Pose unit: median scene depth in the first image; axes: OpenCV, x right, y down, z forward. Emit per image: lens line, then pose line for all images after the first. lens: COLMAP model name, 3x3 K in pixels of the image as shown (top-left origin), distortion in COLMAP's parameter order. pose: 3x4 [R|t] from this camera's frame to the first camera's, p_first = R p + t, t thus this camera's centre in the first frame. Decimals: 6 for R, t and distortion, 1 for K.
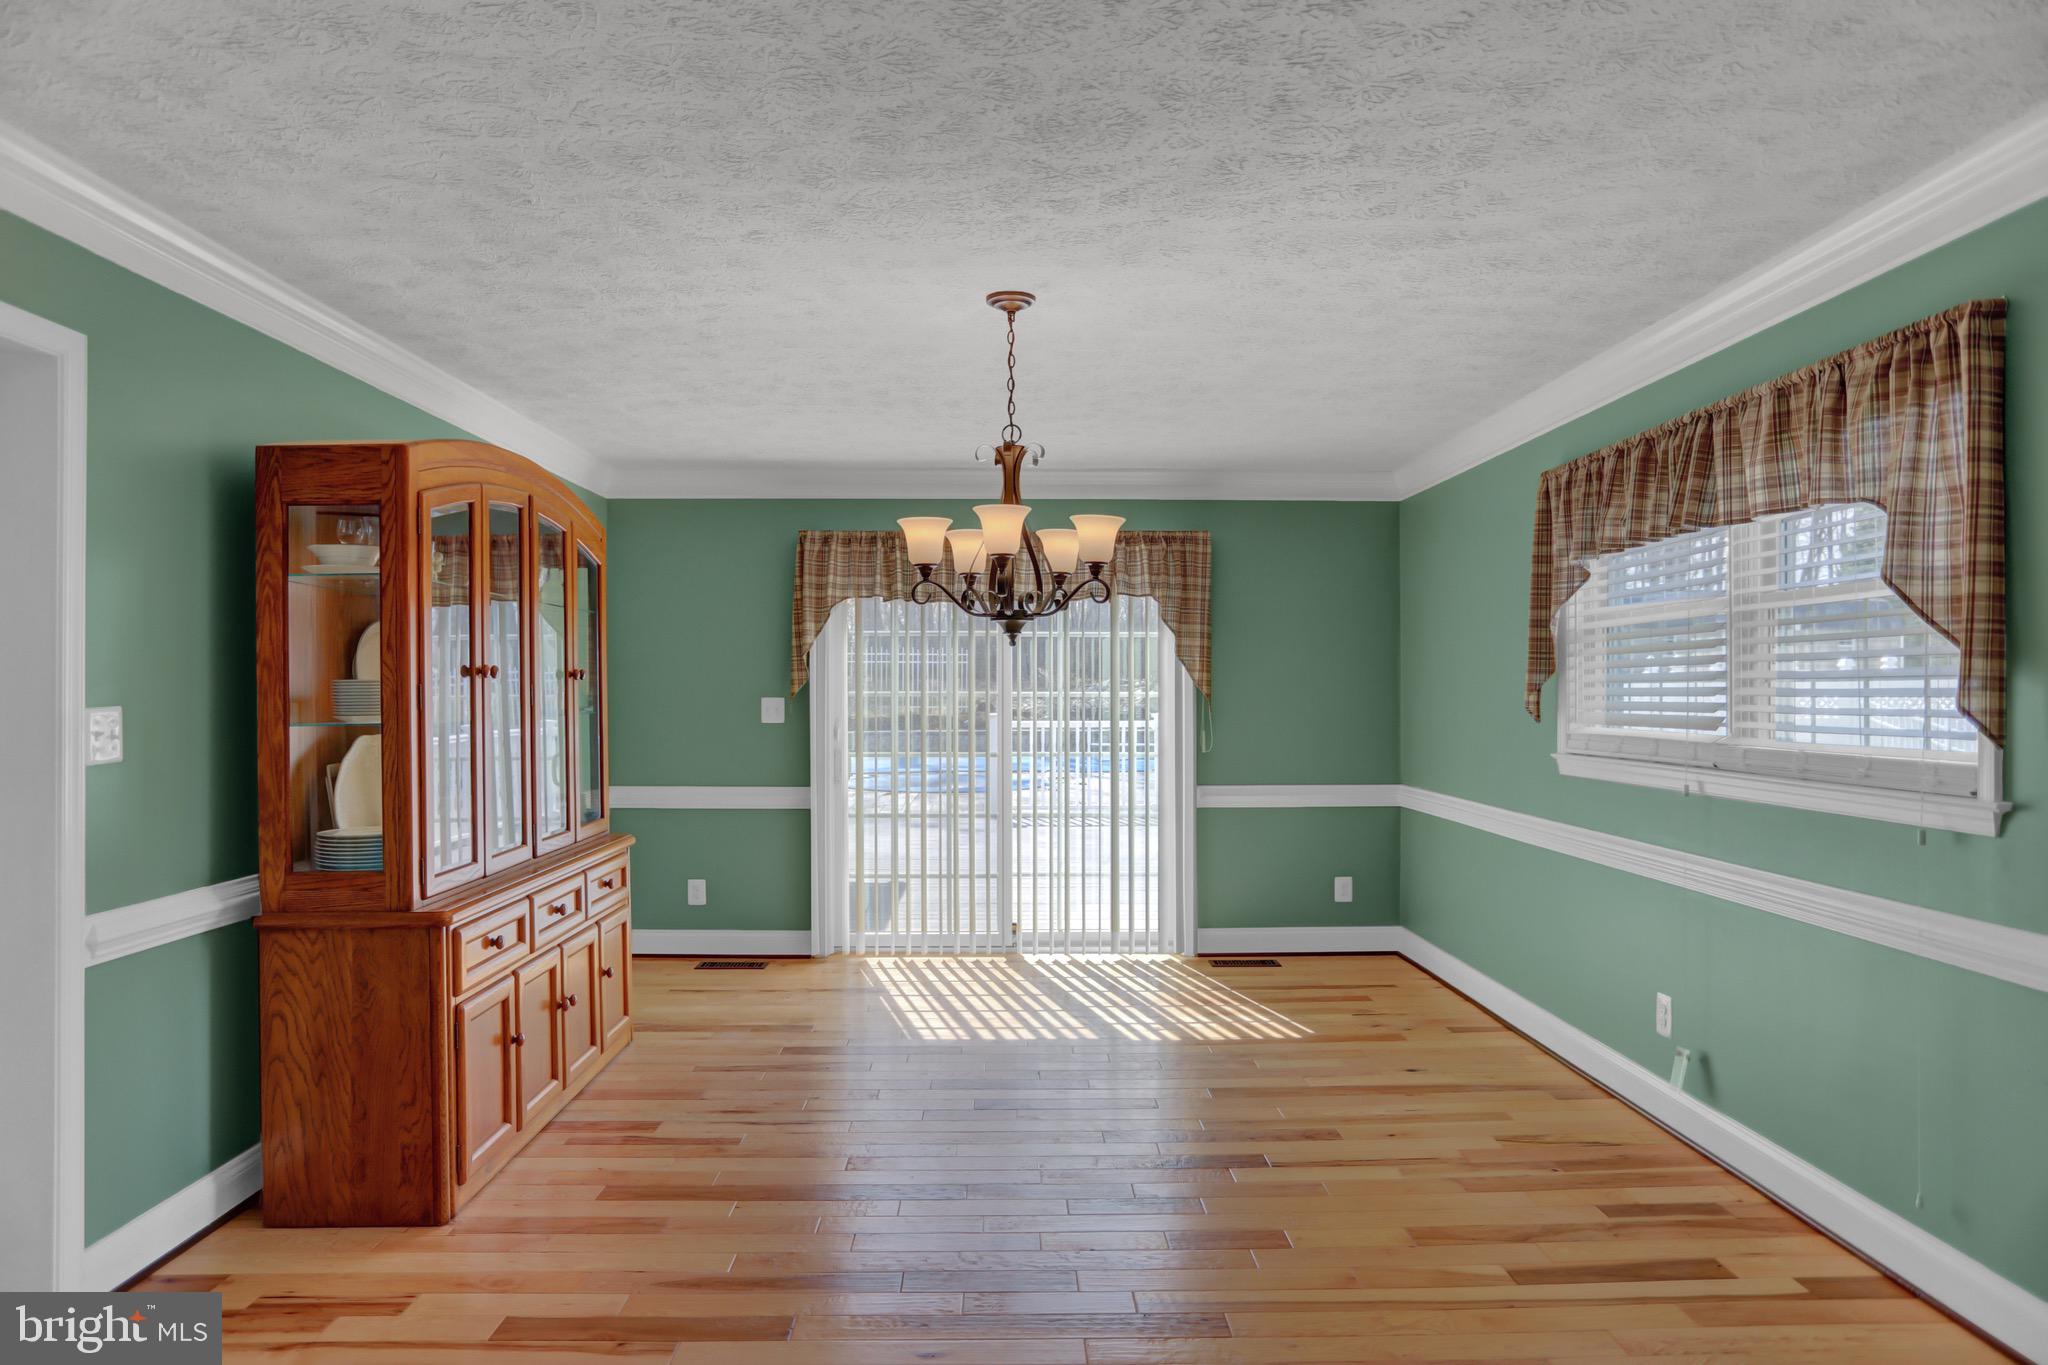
lens RADIAL K [[1278.1, 0, 1010.7], [0, 1278.1, 687.1], [0, 0, 1]] dist [-0.007265, 0.012413]
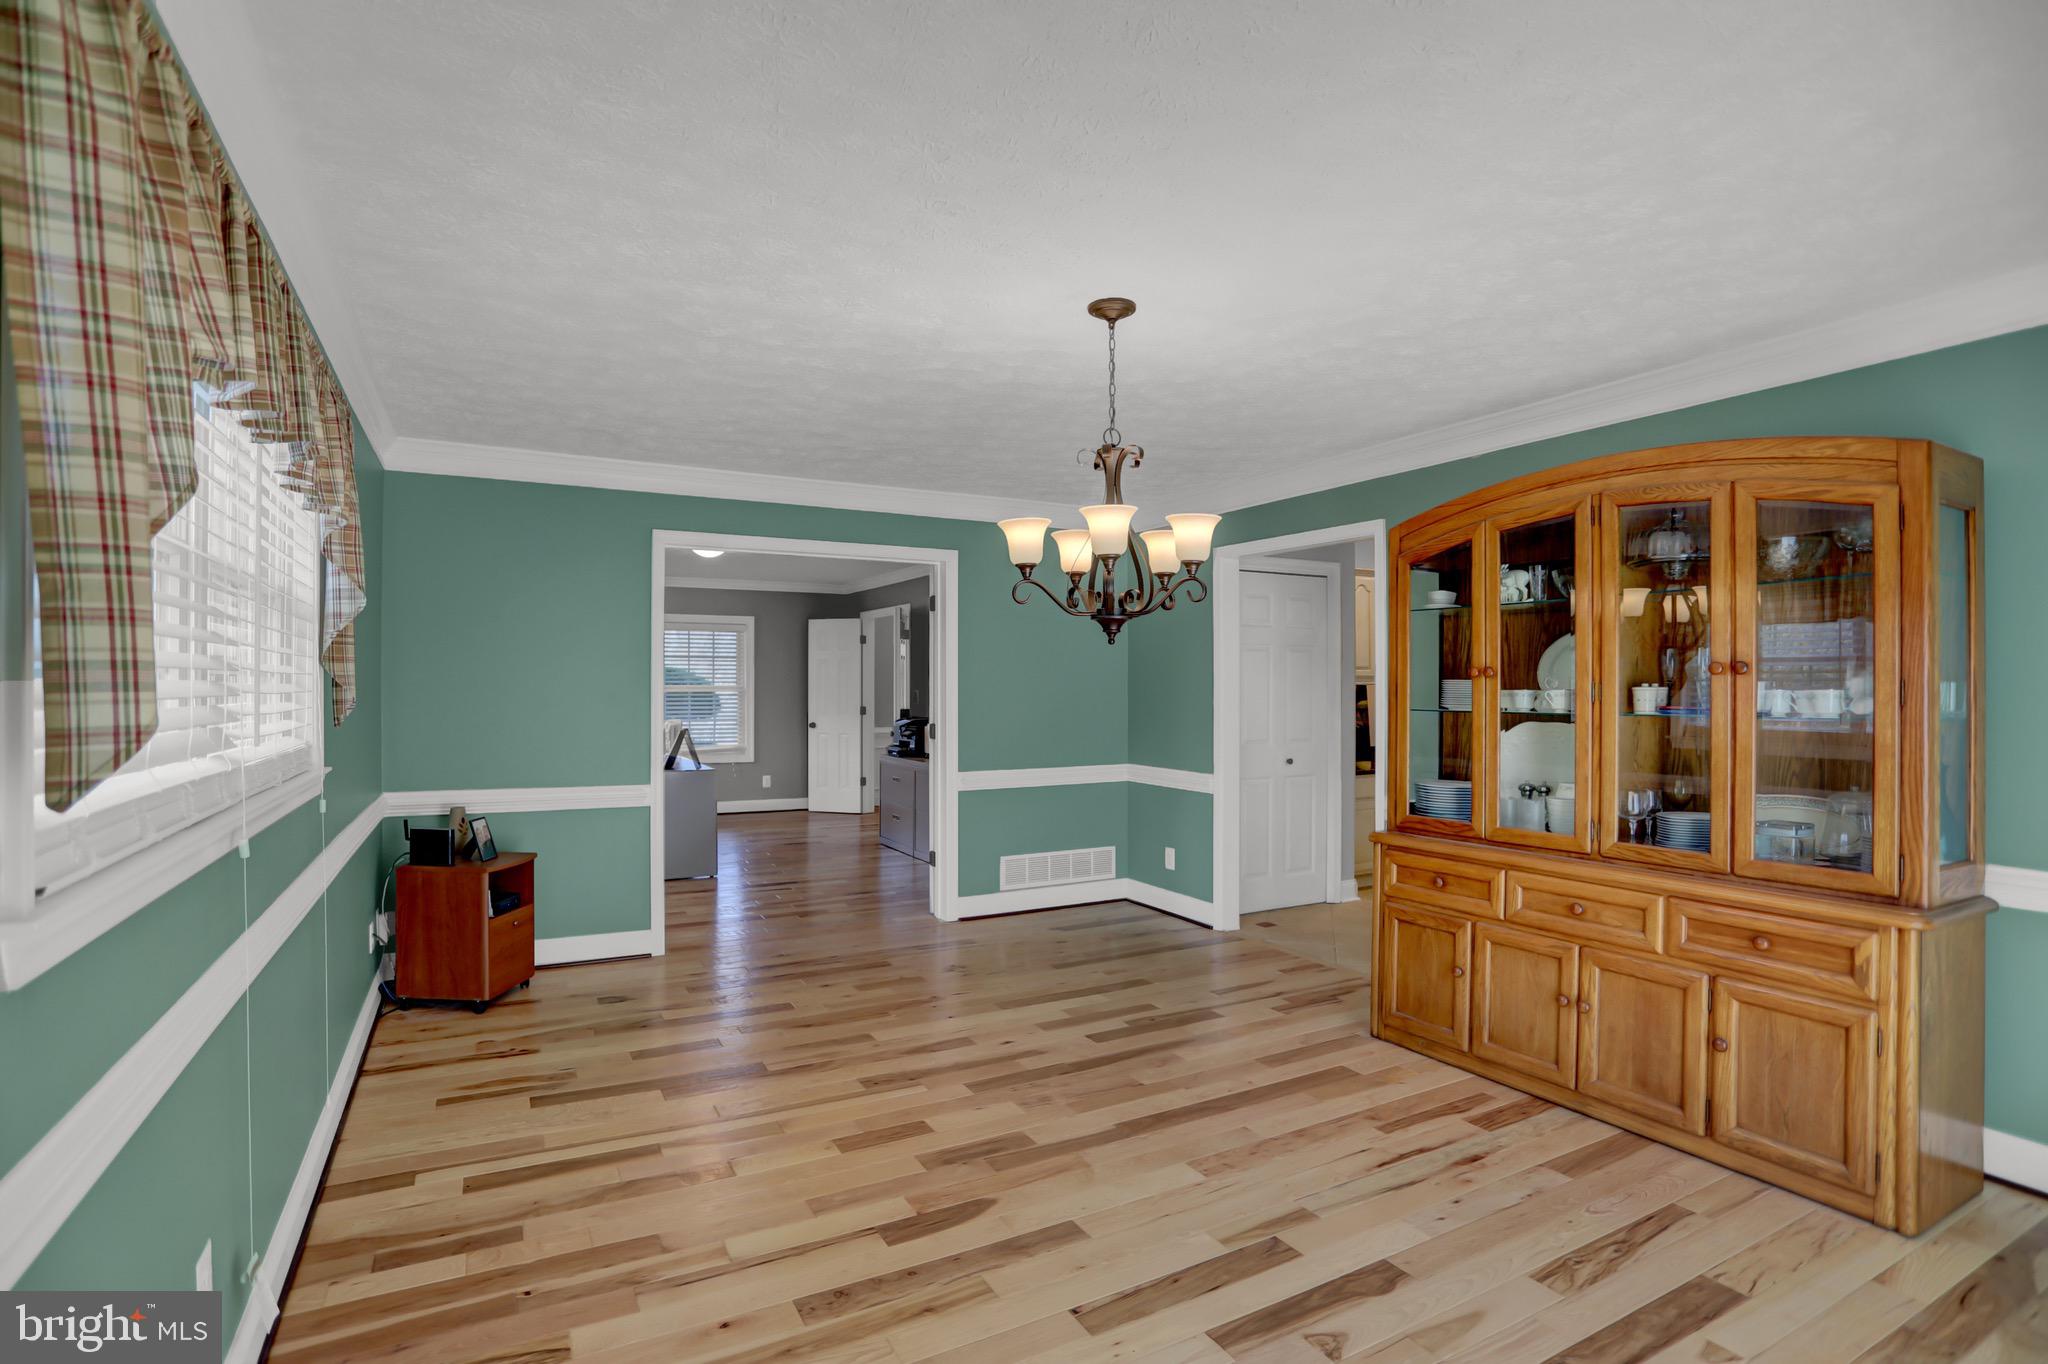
lens RADIAL K [[1001.1, 0, 1016.0], [0, 1001.1, 687.8], [0, 0, 1]] dist [-0.046069, 0.012741]
pose [[-0.882974, 0.000268, -0.469422, 0.303160], [0.002480, 0.999989, -0.004095, 0.005307], [0.469416, -0.004780, -0.882964, 1.147059]]
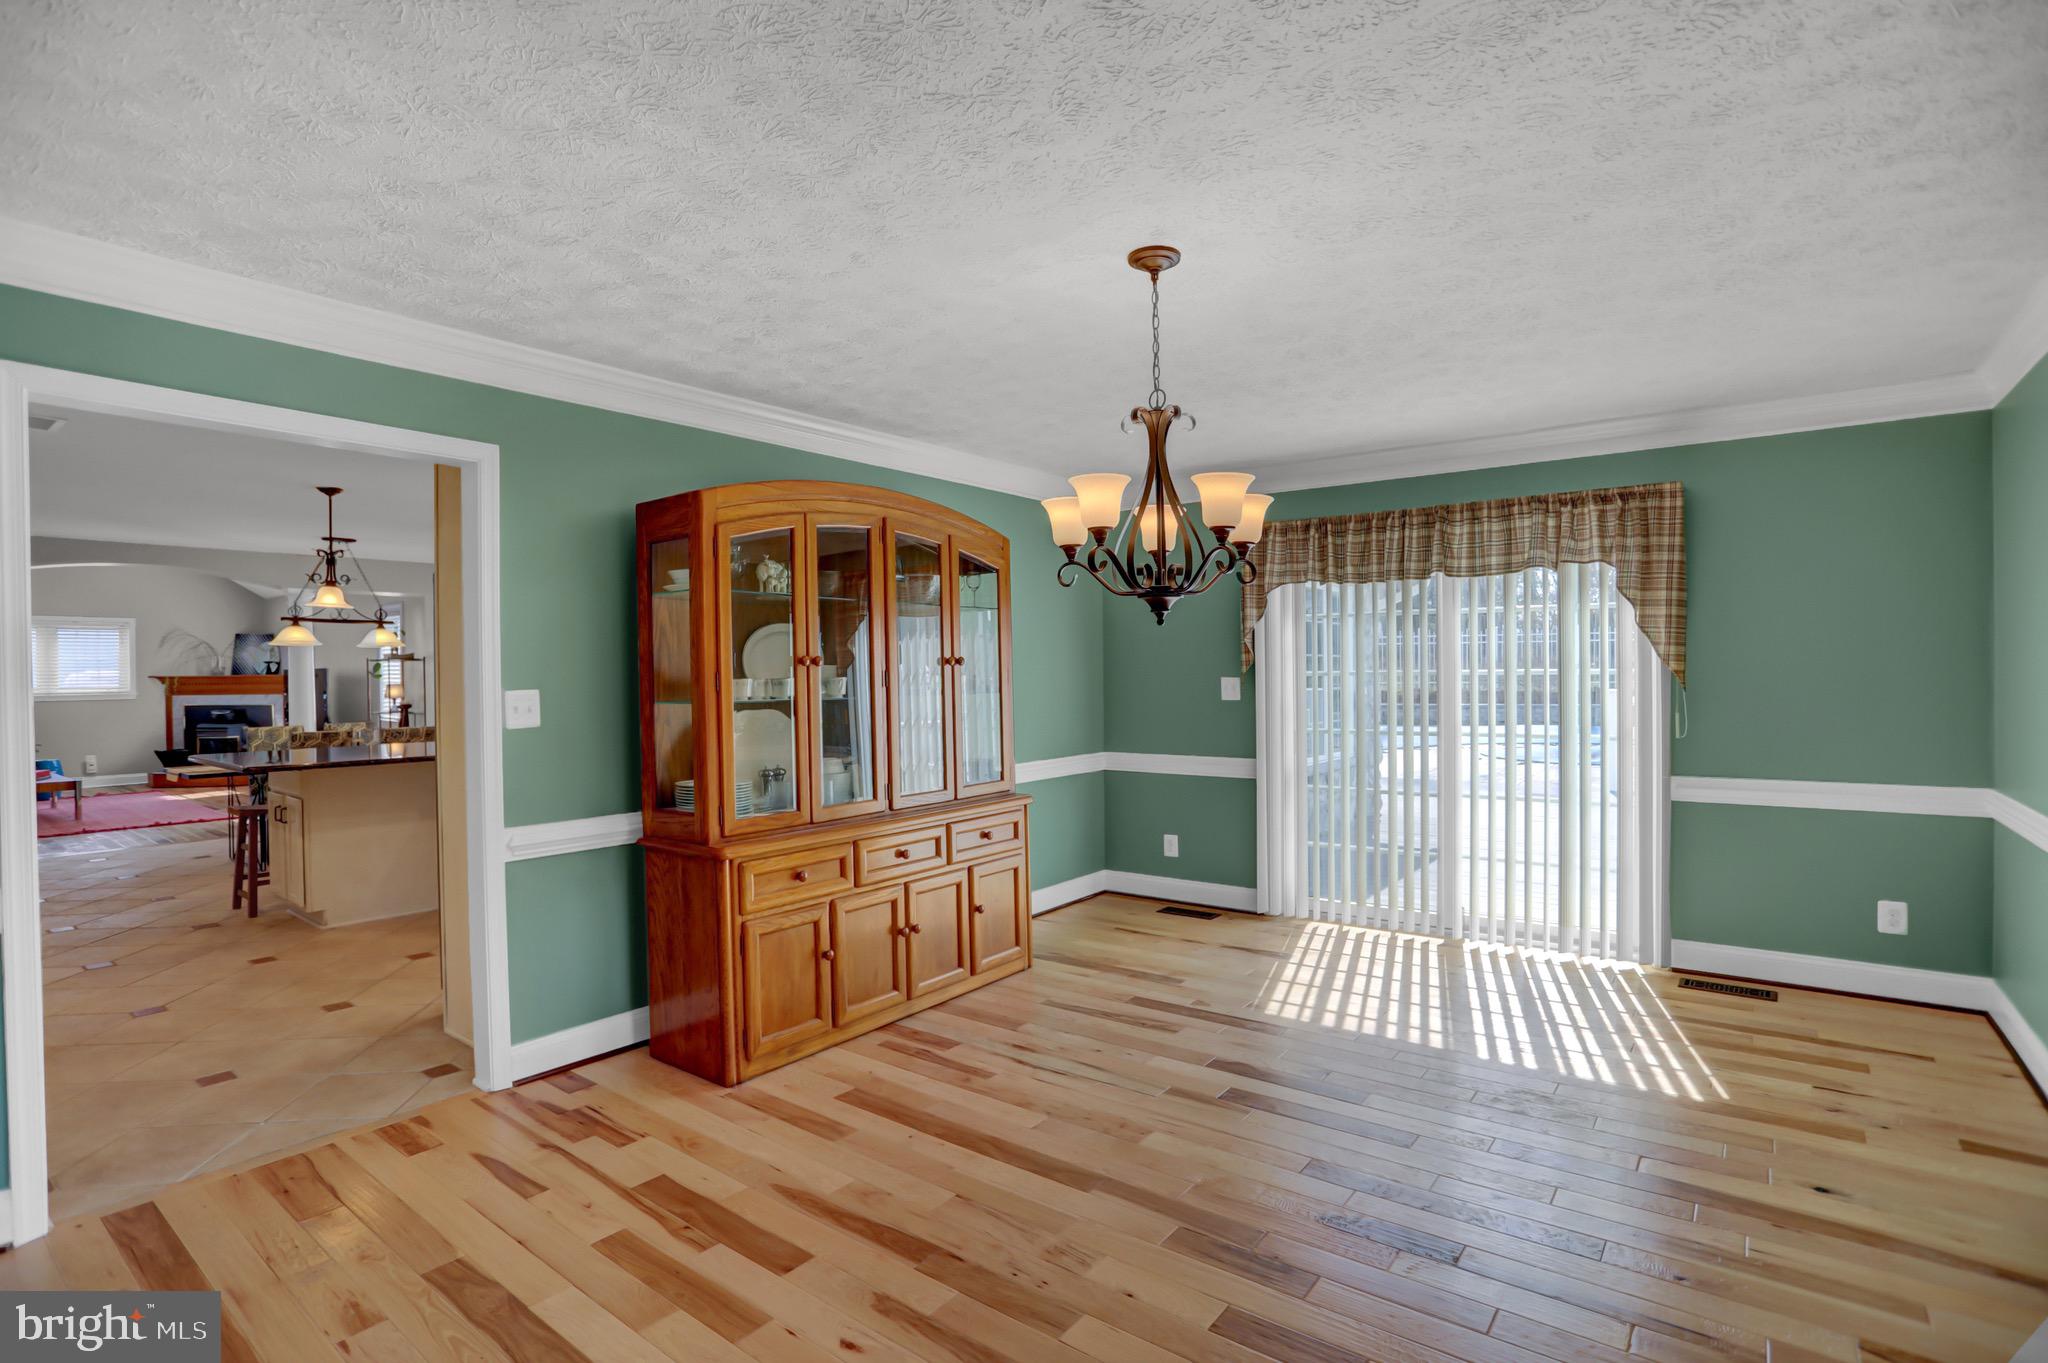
lens RADIAL K [[1001.1, 0, 1014.8], [0, 1001.1, 681.3], [0, 0, 1]] dist [-0.046069, 0.012741]
pose [[0.785684, -0.002732, -0.618622, 0.254942], [0.012183, 0.999865, 0.011058, -0.000288], [0.618508, -0.016225, 0.785611, 0.244867]]
